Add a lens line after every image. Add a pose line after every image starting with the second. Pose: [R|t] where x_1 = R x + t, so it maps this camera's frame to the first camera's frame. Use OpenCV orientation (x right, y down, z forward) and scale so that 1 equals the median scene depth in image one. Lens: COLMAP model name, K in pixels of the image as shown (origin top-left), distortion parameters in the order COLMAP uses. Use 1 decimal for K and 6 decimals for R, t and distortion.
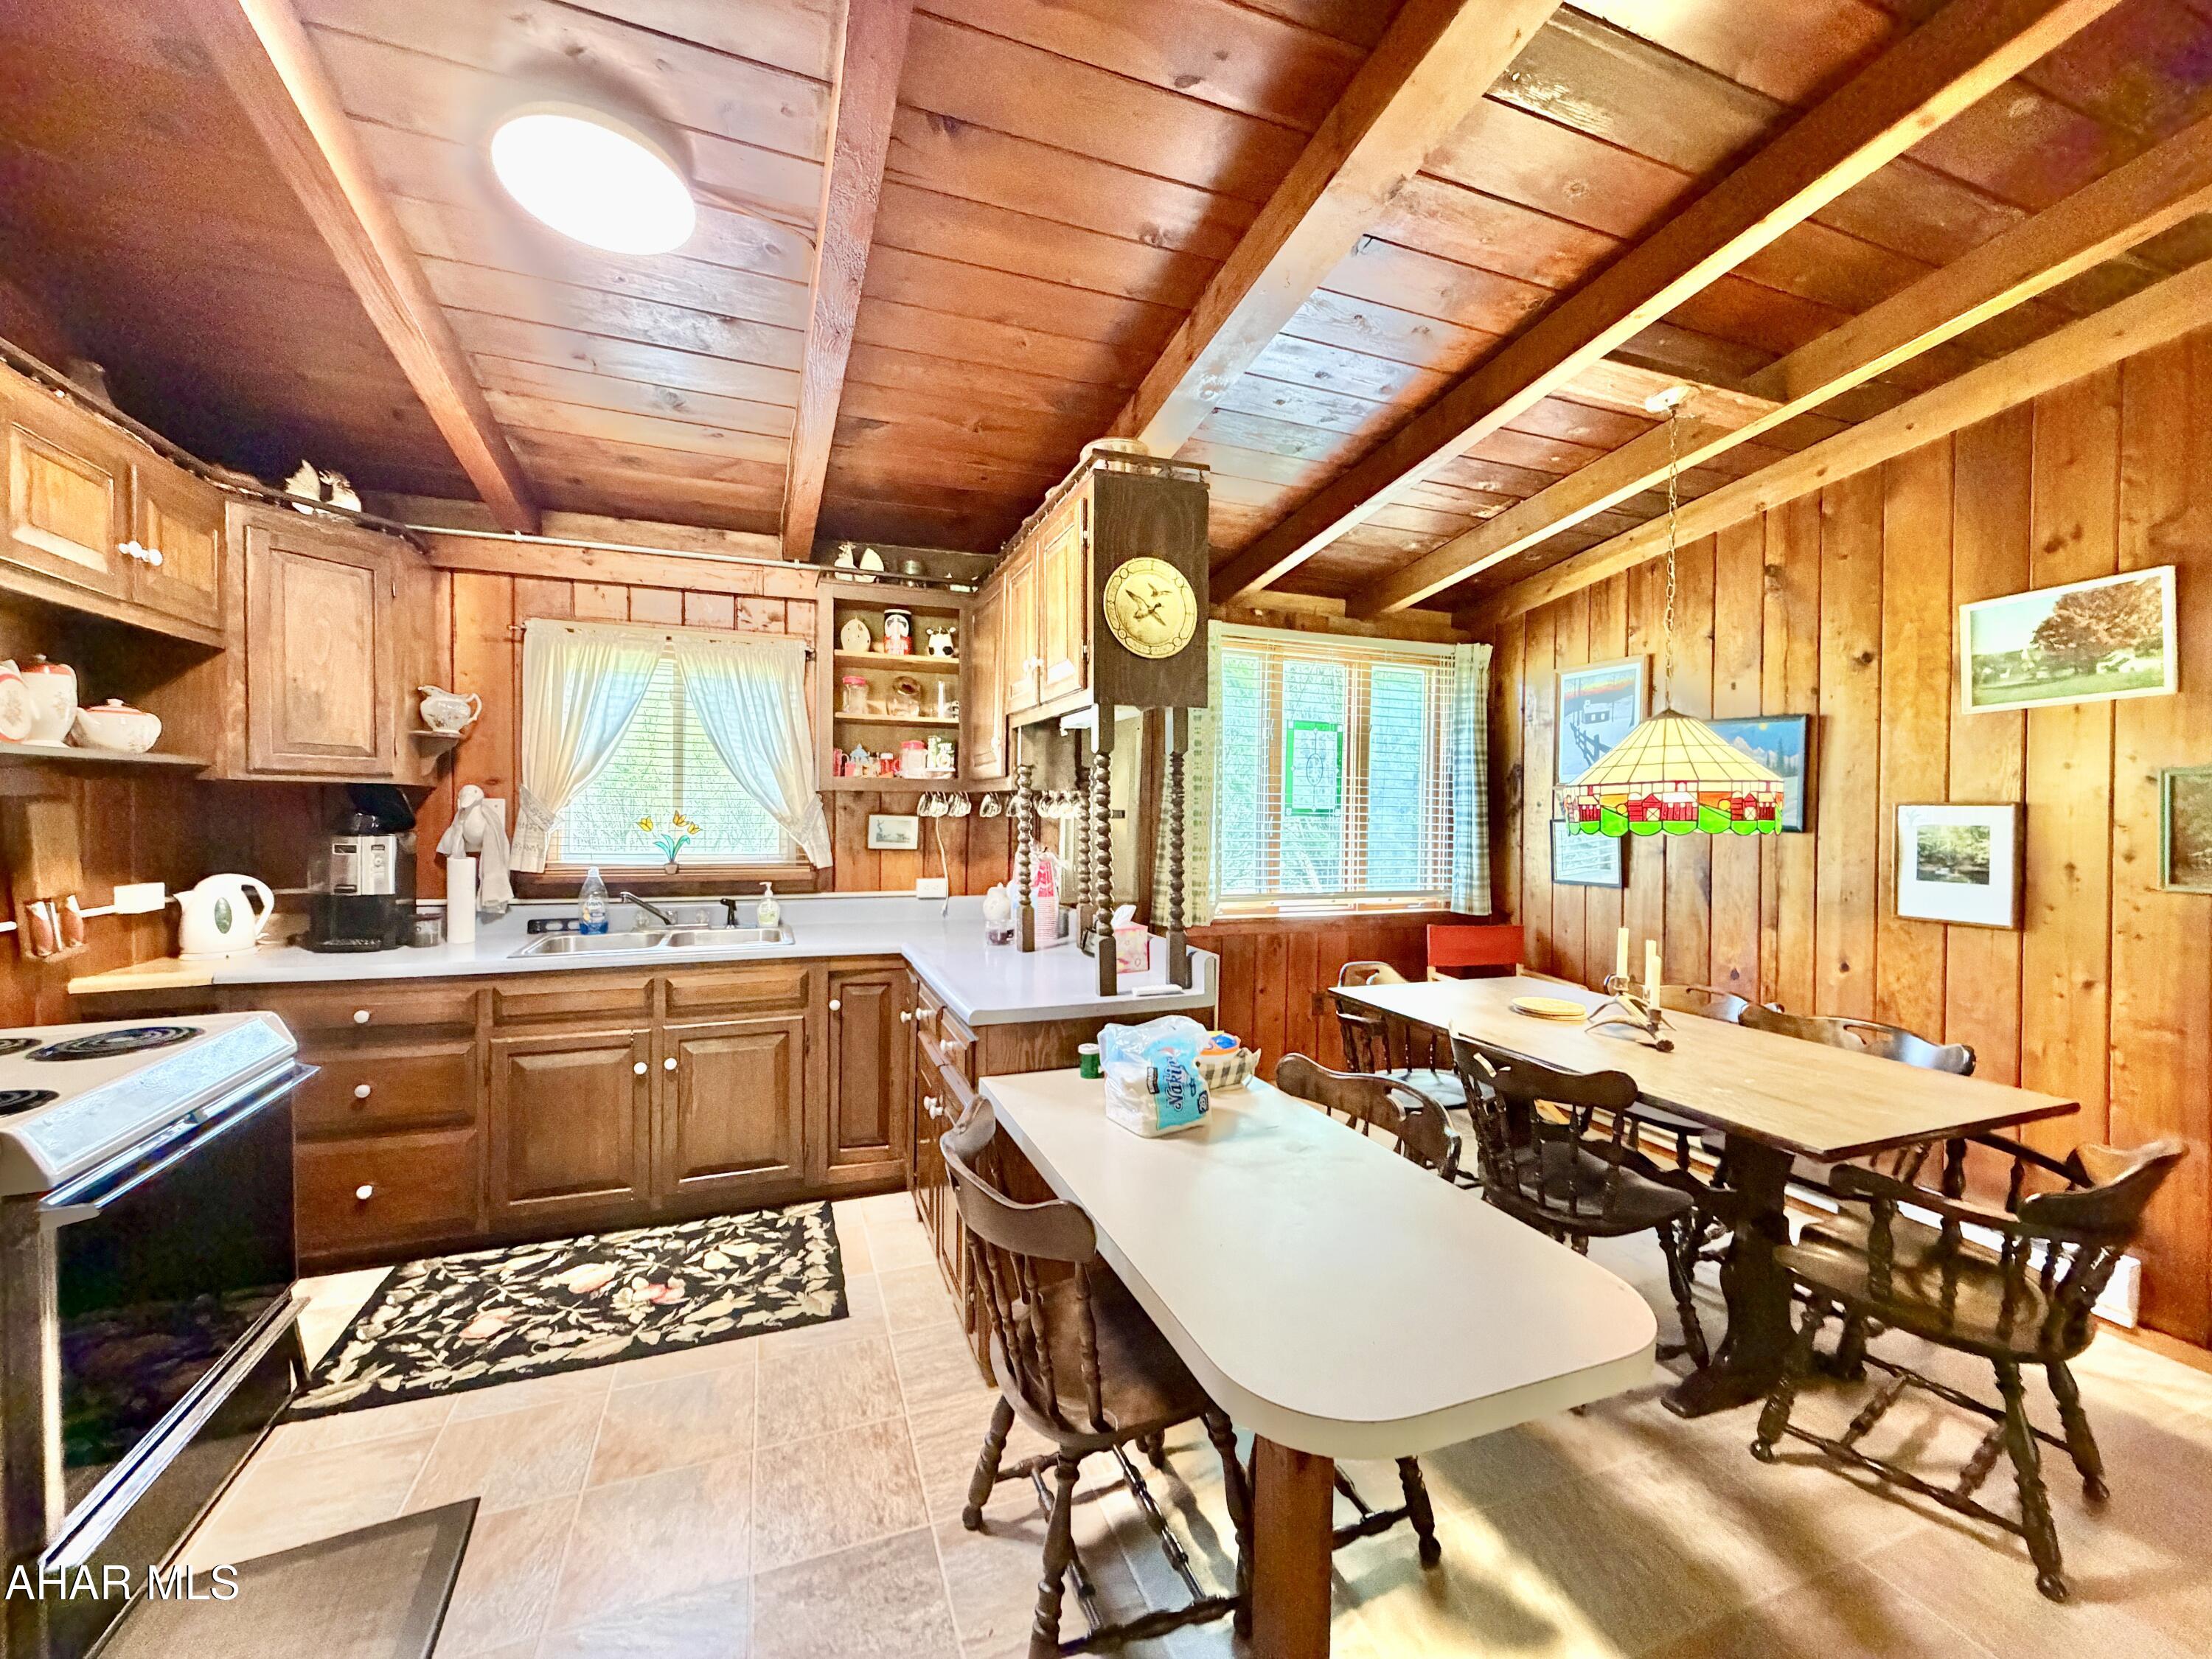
lens RADIAL K [[878.0, 0, 1099.8], [0, 878.0, 828.4], [0, 0, 1]] dist [-0.000089, 0.000126]
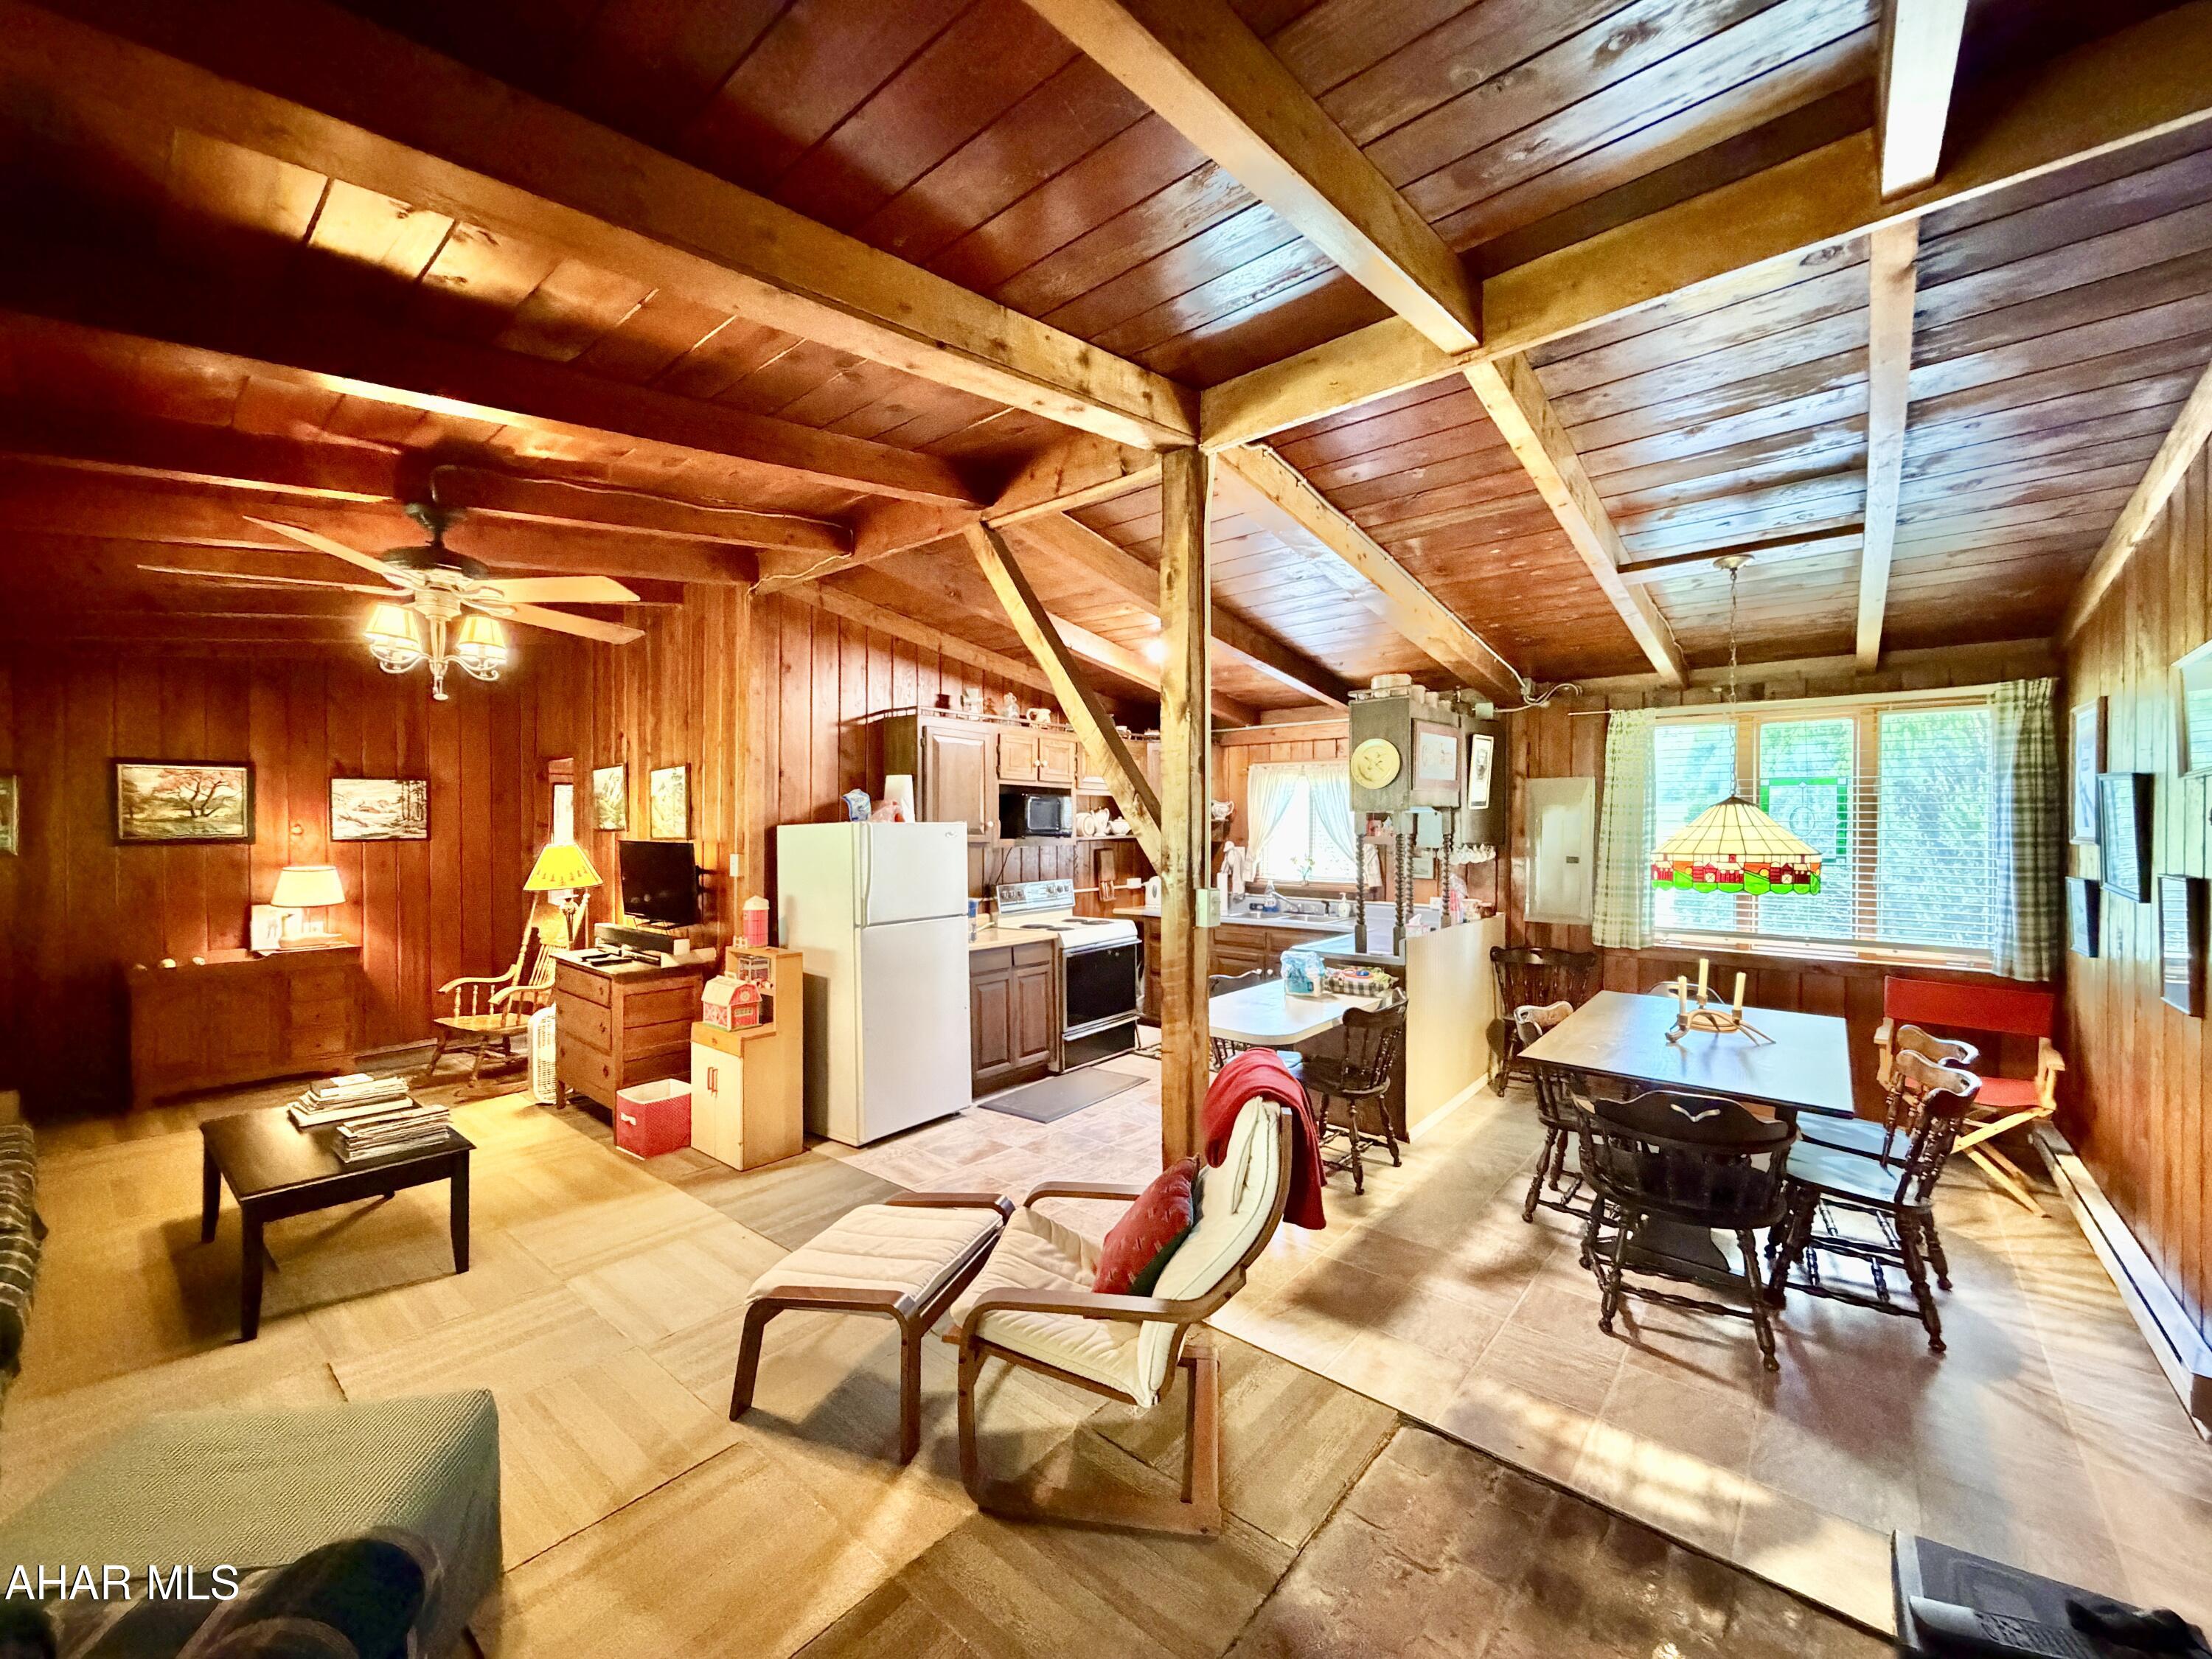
lens RADIAL K [[878.0, 0, 1099.8], [0, 878.0, 828.4], [0, 0, 1]] dist [-0.000089, 0.000126]
pose [[0.483550, -0.005983, -0.875296, 1.222507], [-0.013417, 0.999808, -0.014246, -0.050656], [0.875214, 0.018633, 0.483377, -0.429852]]
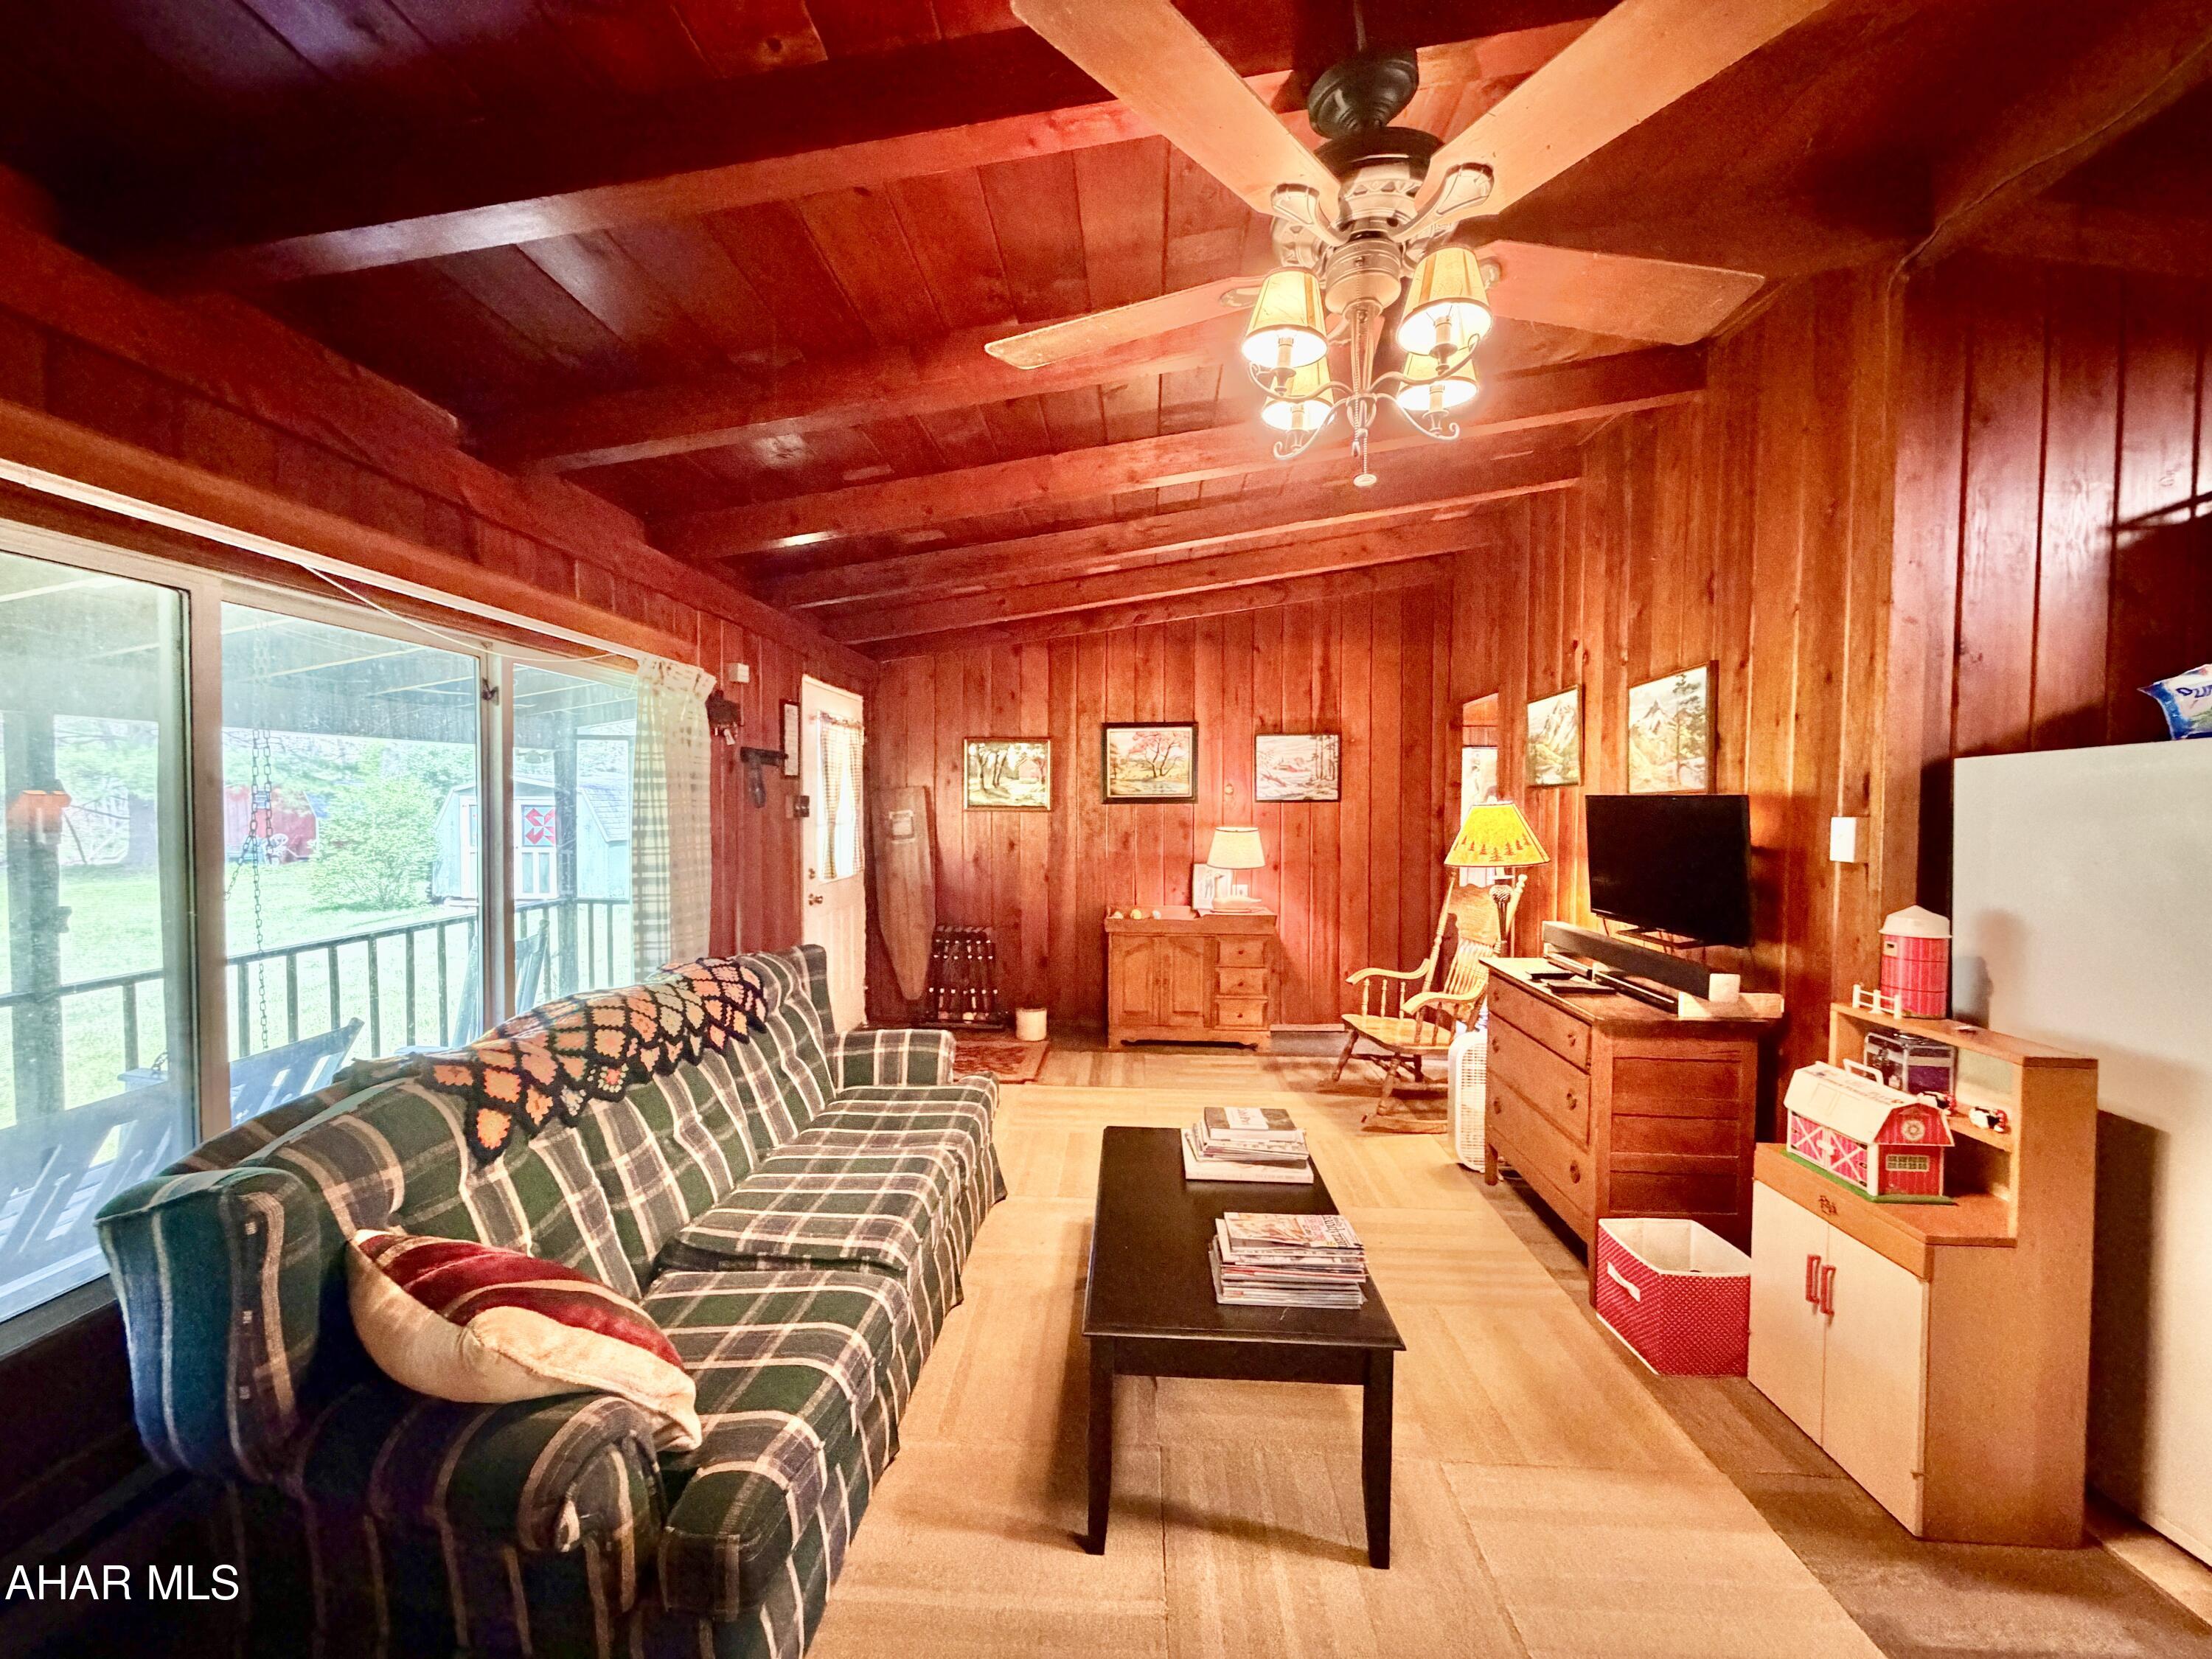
lens RADIAL K [[878.0, 0, 1099.8], [0, 878.0, 828.4], [0, 0, 1]] dist [-0.000089, 0.000126]
pose [[-0.402473, 0.014786, -0.915313, 0.471848], [-0.026370, 0.999267, 0.027738, -0.010185], [0.915052, 0.035301, -0.401788, -0.540132]]
